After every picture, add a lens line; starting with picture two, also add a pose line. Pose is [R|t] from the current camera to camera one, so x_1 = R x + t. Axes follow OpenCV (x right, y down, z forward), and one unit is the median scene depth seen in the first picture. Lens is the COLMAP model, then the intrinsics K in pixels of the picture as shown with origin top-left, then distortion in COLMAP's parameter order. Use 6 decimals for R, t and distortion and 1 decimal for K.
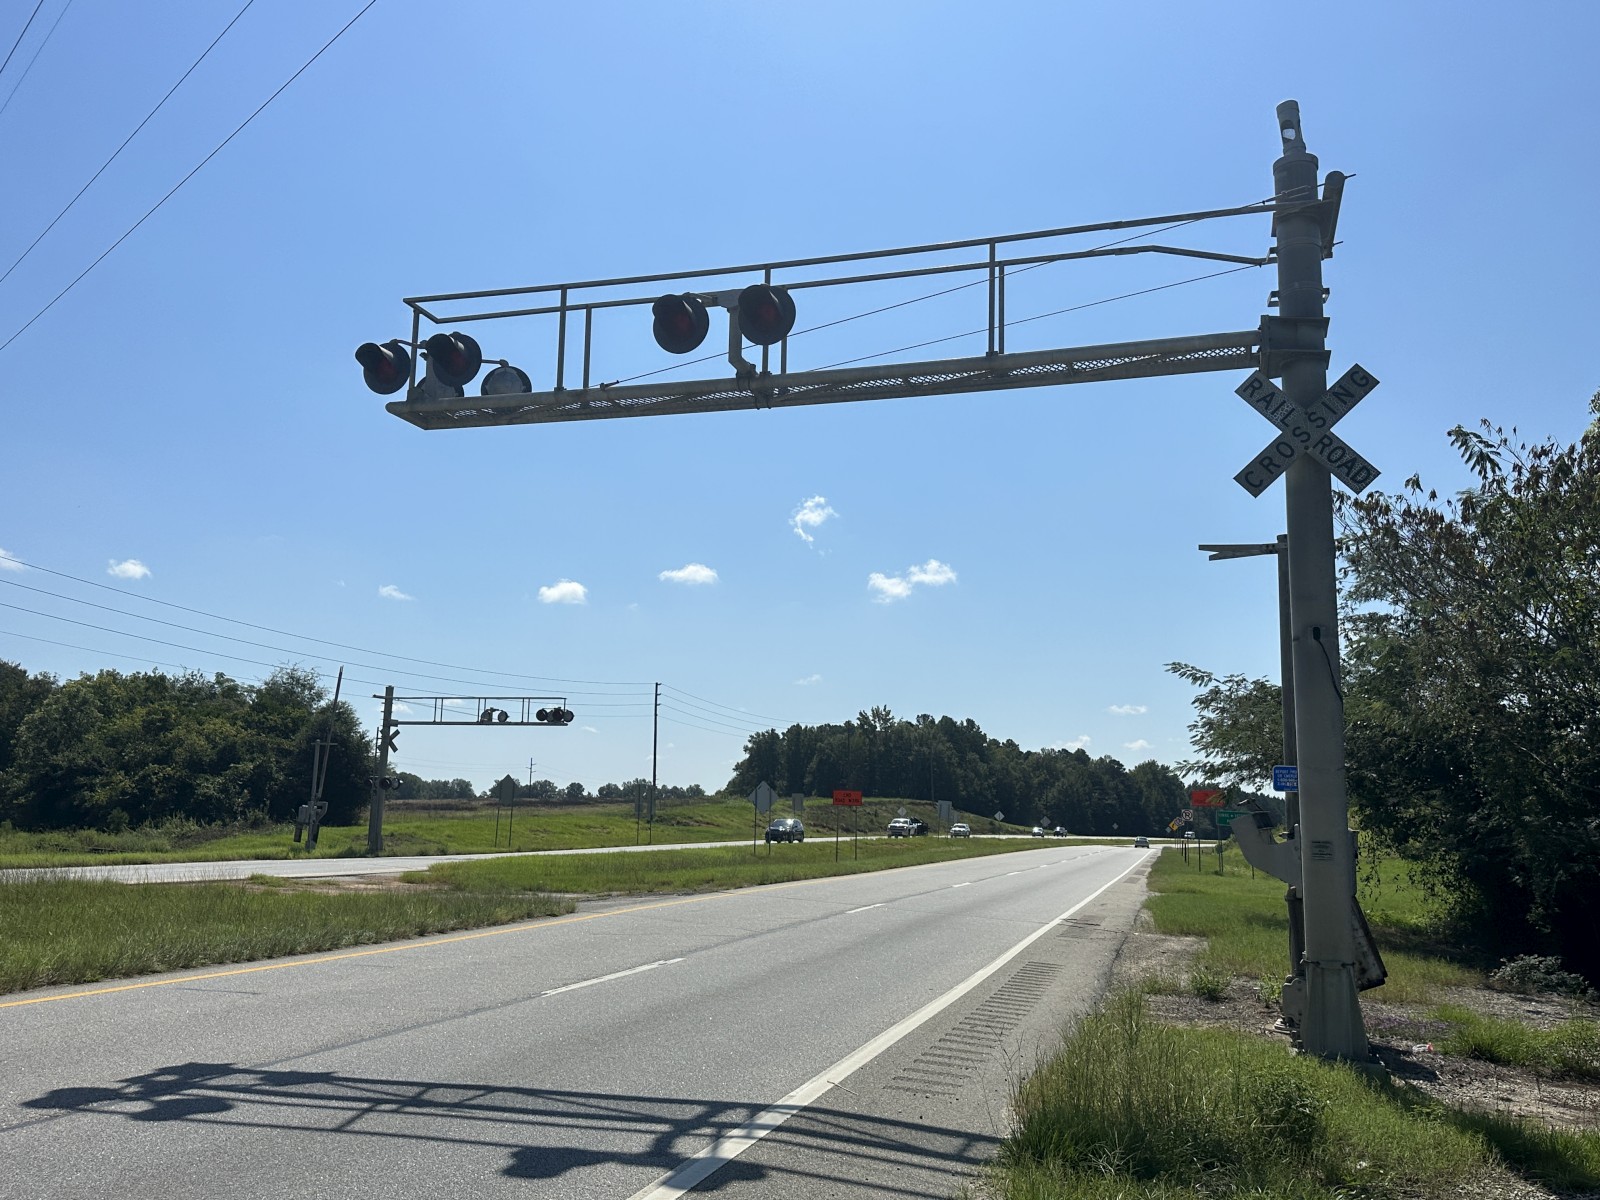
lens RADIAL K [[1317.5, 0, 789.1], [0, 1317.5, 595.2], [0, 0, 1]] dist [0.088987, -0.132619]
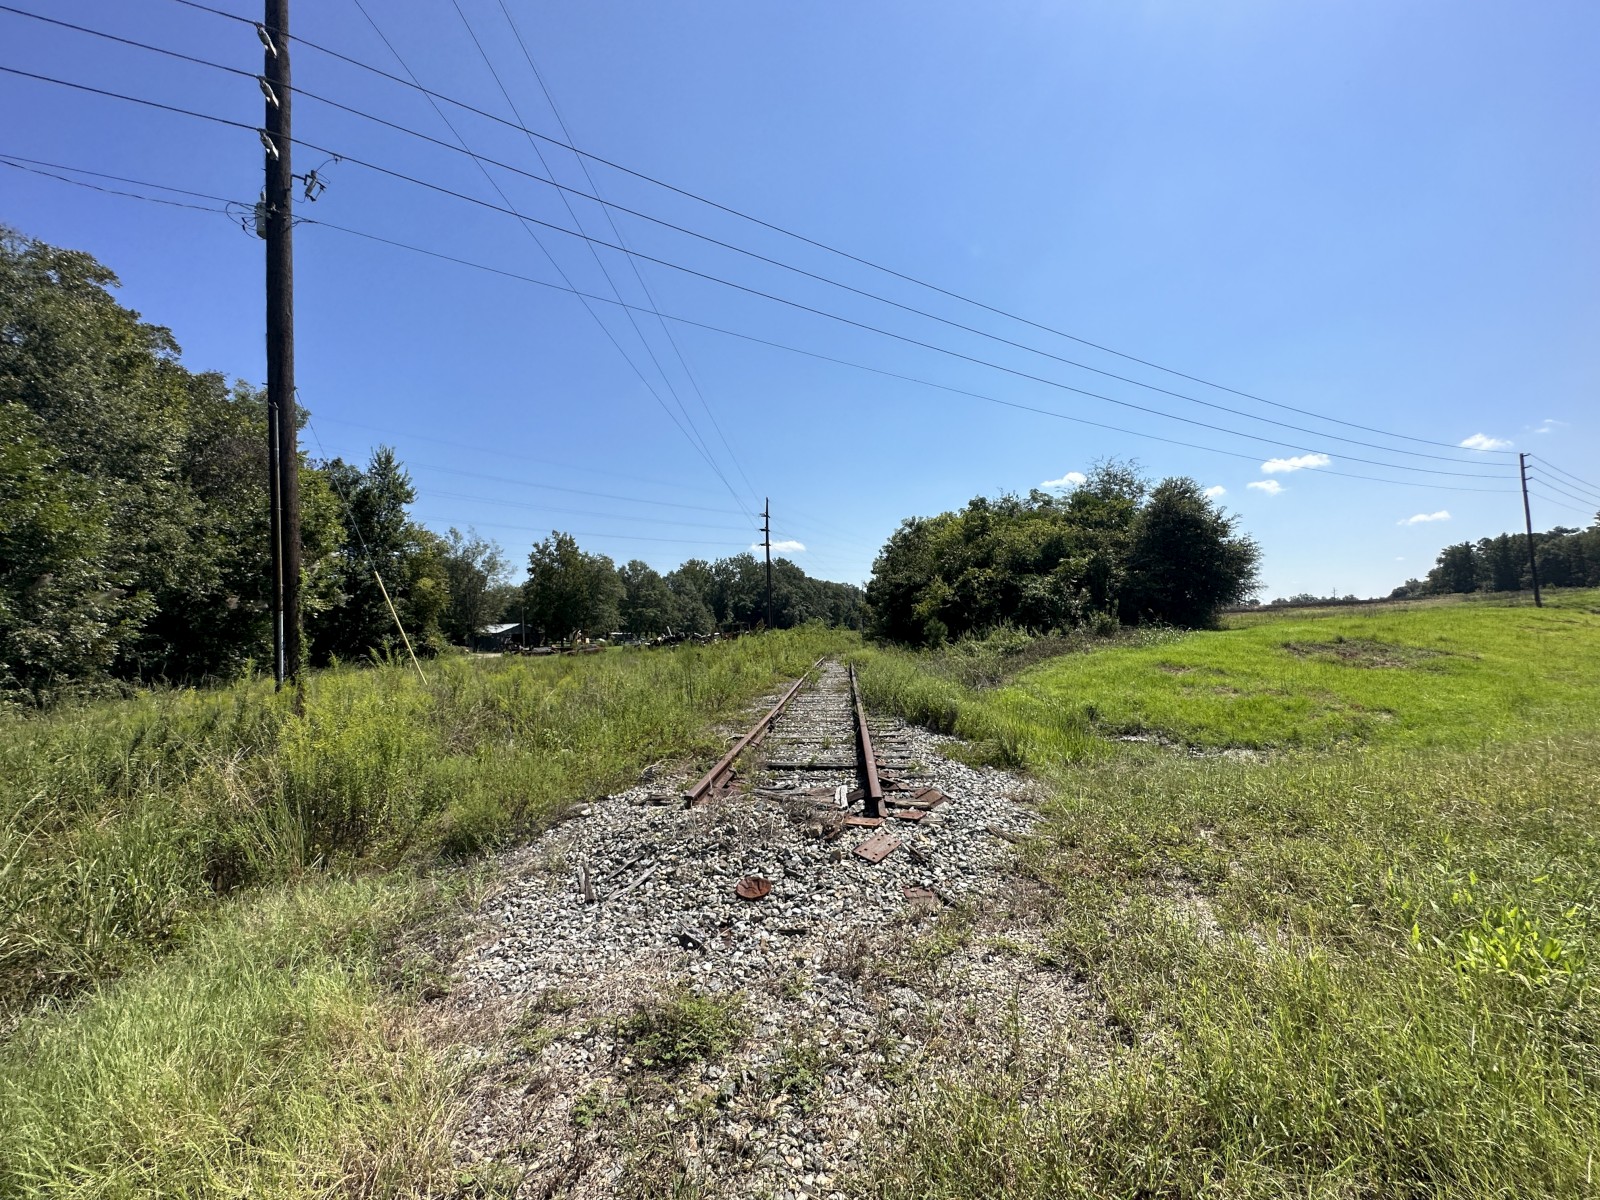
lens RADIAL K [[639.0, 0, 803.9], [0, 639.0, 607.9], [0, 0, 1]] dist [0.001396, 0.000728]
pose [[0.723840, -0.064995, -0.686900, -1.281093], [0.156875, 0.984982, 0.072111, 0.497641], [0.671898, -0.159954, 0.723165, 2.932596]]
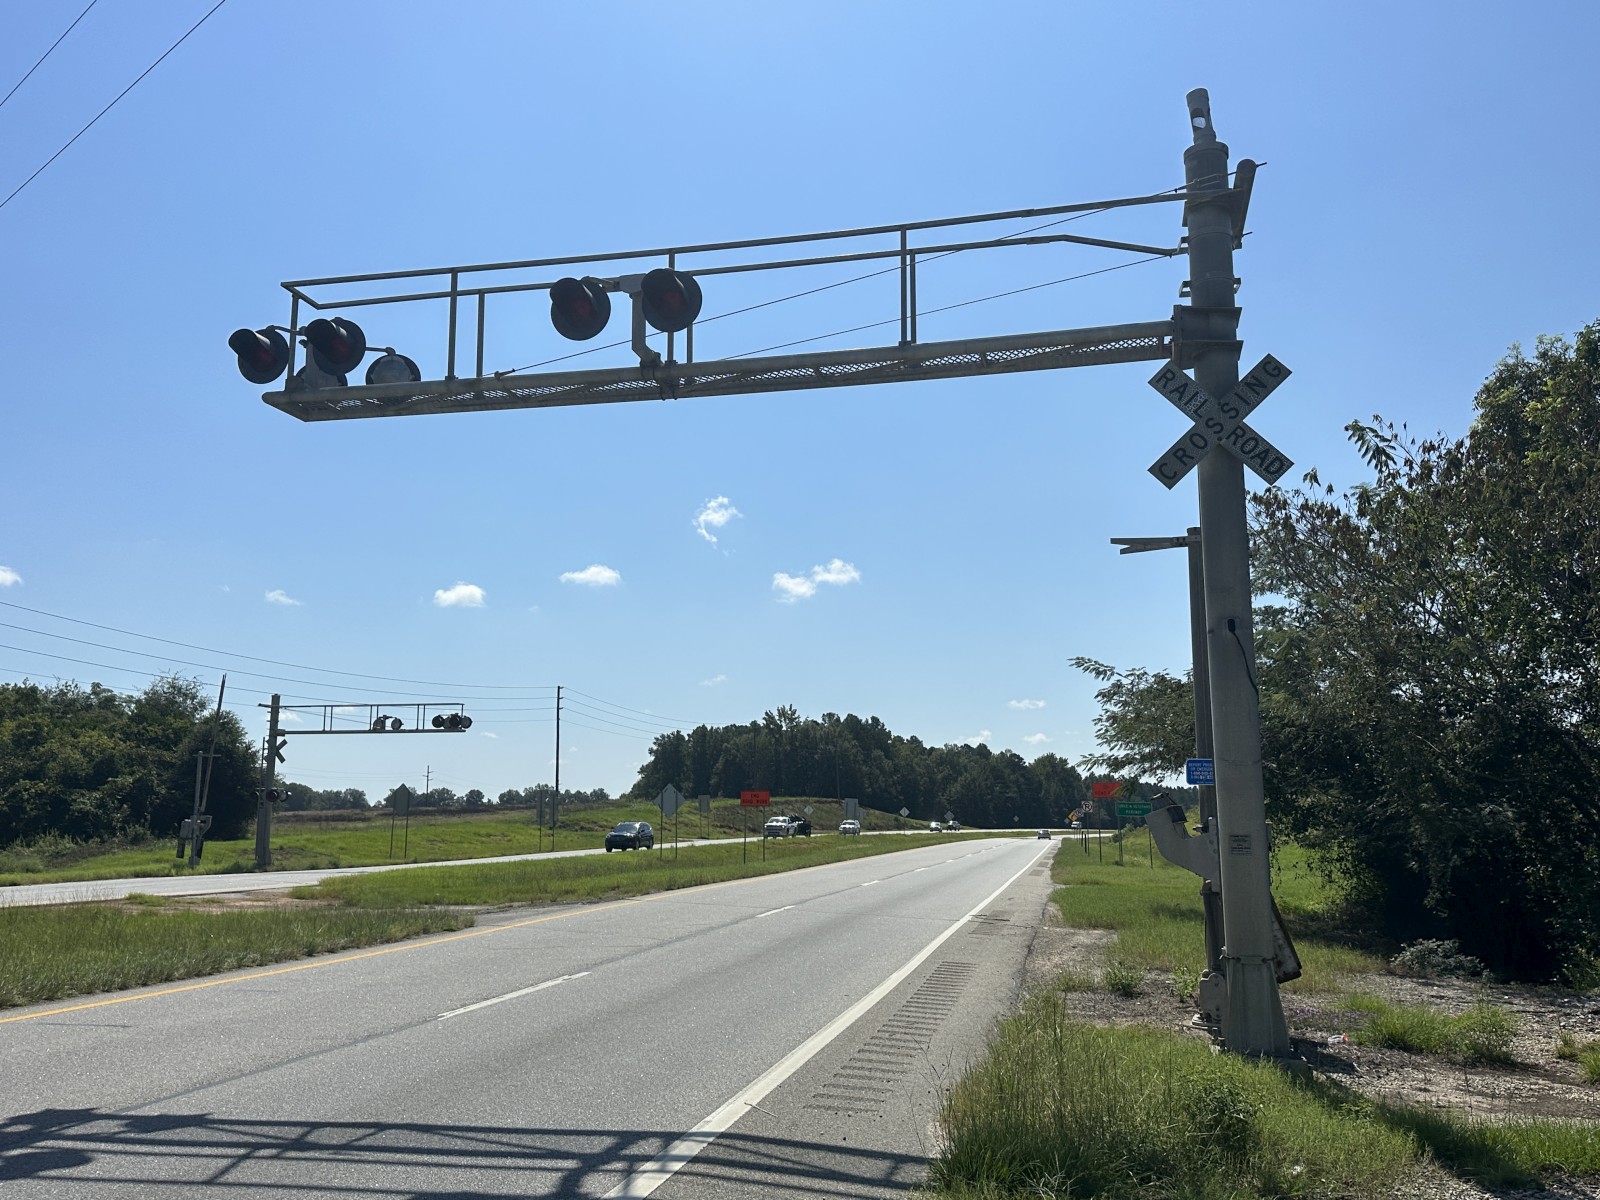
lens RADIAL K [[1300.2, 0, 809.6], [0, 1300.2, 594.9], [0, 0, 1]] dist [0.088907, -0.133894]
pose [[0.995832, -0.010097, 0.090650, -0.004610], [0.010181, 0.999948, -0.000466, 0.002266], [-0.090640, 0.001387, 0.995883, 0.042692]]
